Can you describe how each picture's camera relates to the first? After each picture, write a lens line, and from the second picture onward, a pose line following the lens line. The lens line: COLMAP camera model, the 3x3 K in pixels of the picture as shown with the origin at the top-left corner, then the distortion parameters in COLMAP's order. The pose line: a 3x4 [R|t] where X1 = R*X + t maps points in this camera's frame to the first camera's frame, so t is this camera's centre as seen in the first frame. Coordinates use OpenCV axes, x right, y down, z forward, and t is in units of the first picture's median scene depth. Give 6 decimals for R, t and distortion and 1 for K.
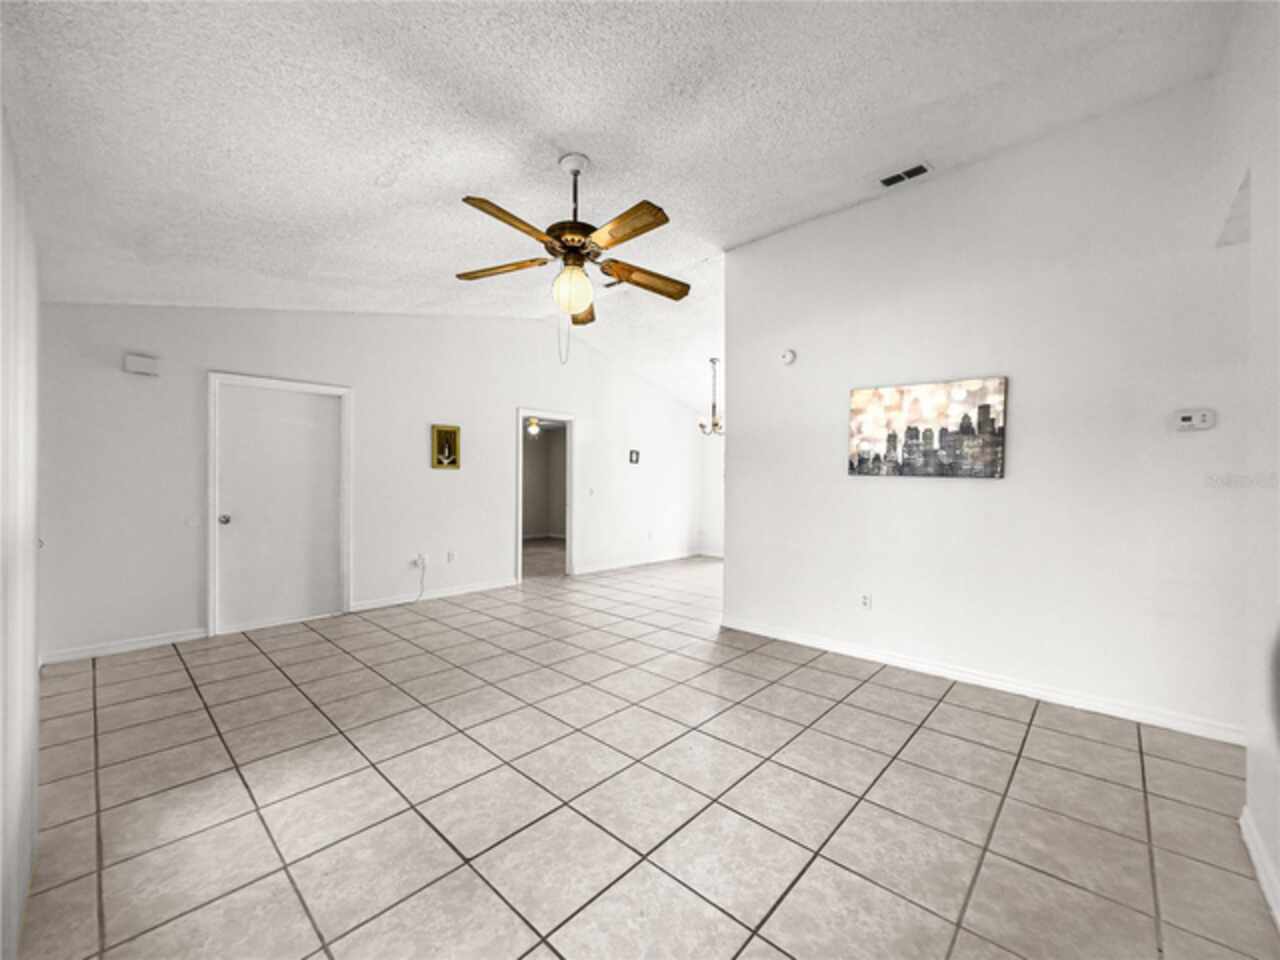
lens RADIAL K [[514.2, 0, 635.2], [0, 514.2, 479.1], [0, 0, 1]] dist [-0.001087, 0.000537]
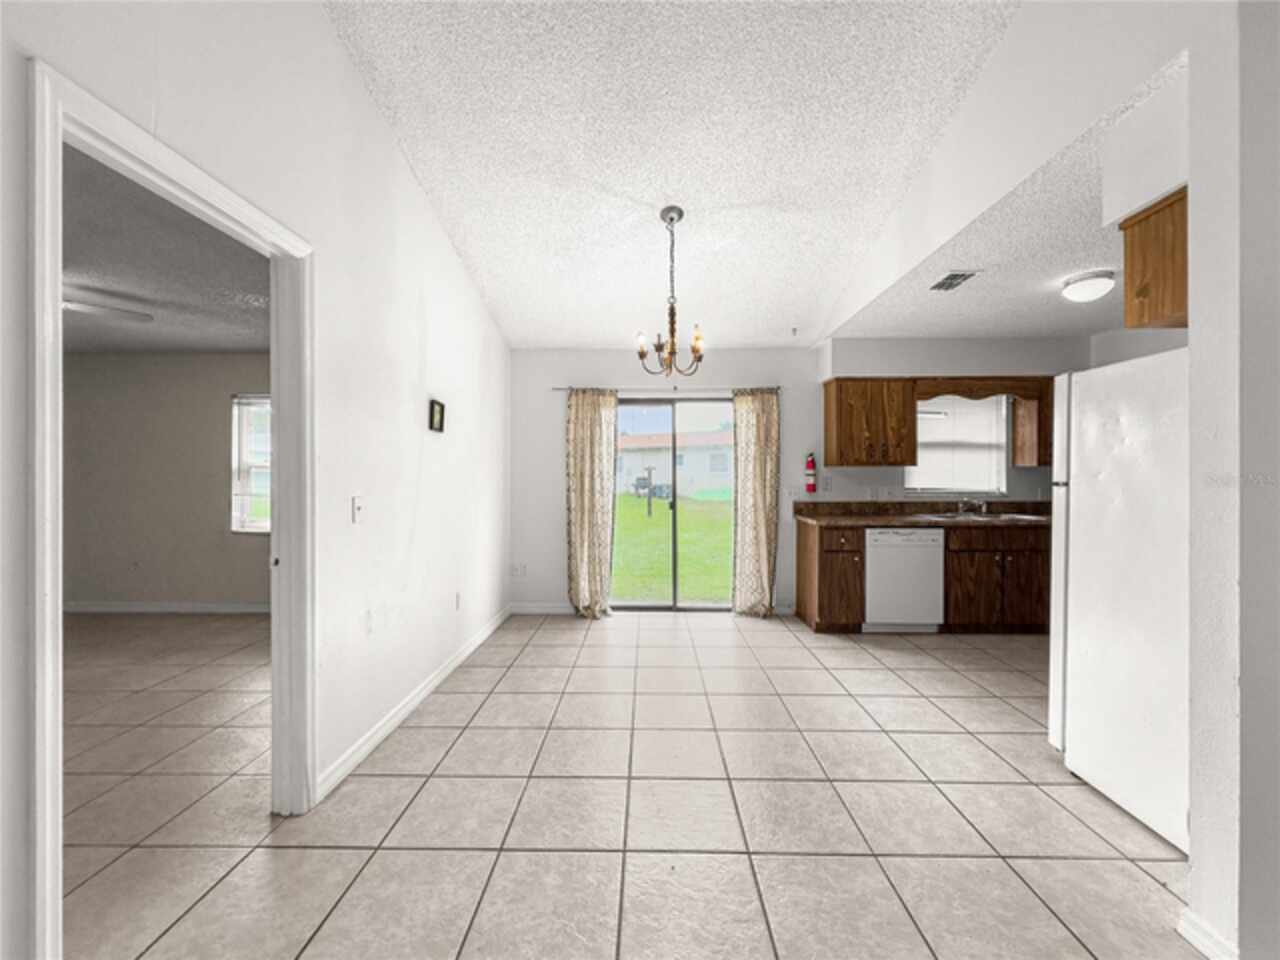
lens RADIAL K [[514.2, 0, 638.7], [0, 514.2, 475.0], [0, 0, 1]] dist [-0.001087, 0.000537]
pose [[0.741074, -0.003335, 0.671415, -0.338131], [0.000266, 0.999989, 0.004674, 0.003484], [-0.671423, -0.003285, 0.741067, 1.283764]]
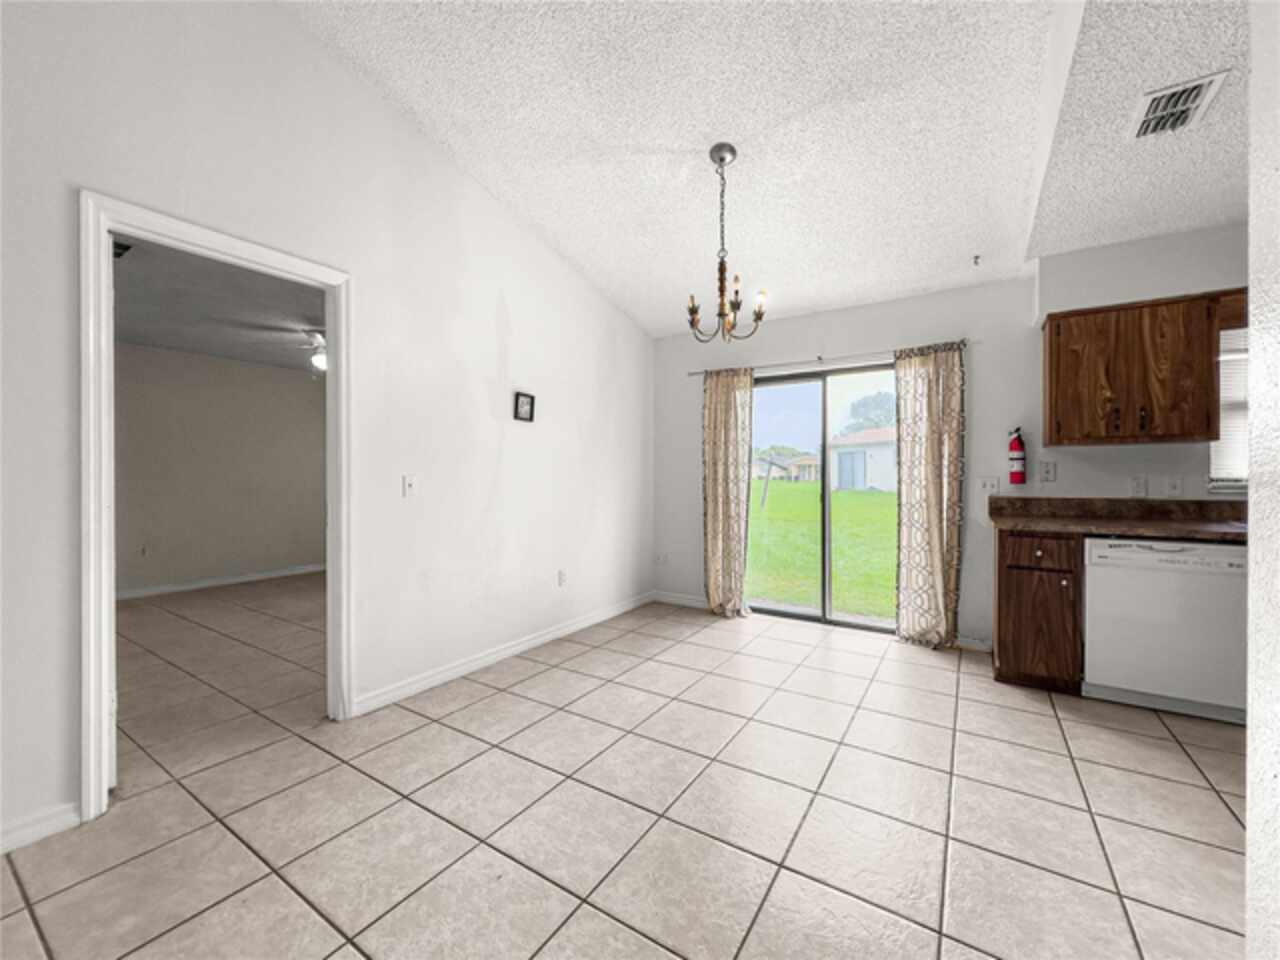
lens RADIAL K [[514.2, 0, 641.4], [0, 514.2, 475.7], [0, 0, 1]] dist [-0.001087, 0.000537]
pose [[0.983819, -0.006240, 0.179054, 0.038120], [0.004641, 0.999946, 0.009347, 0.027891], [-0.179103, -0.008365, 0.983795, 1.172671]]
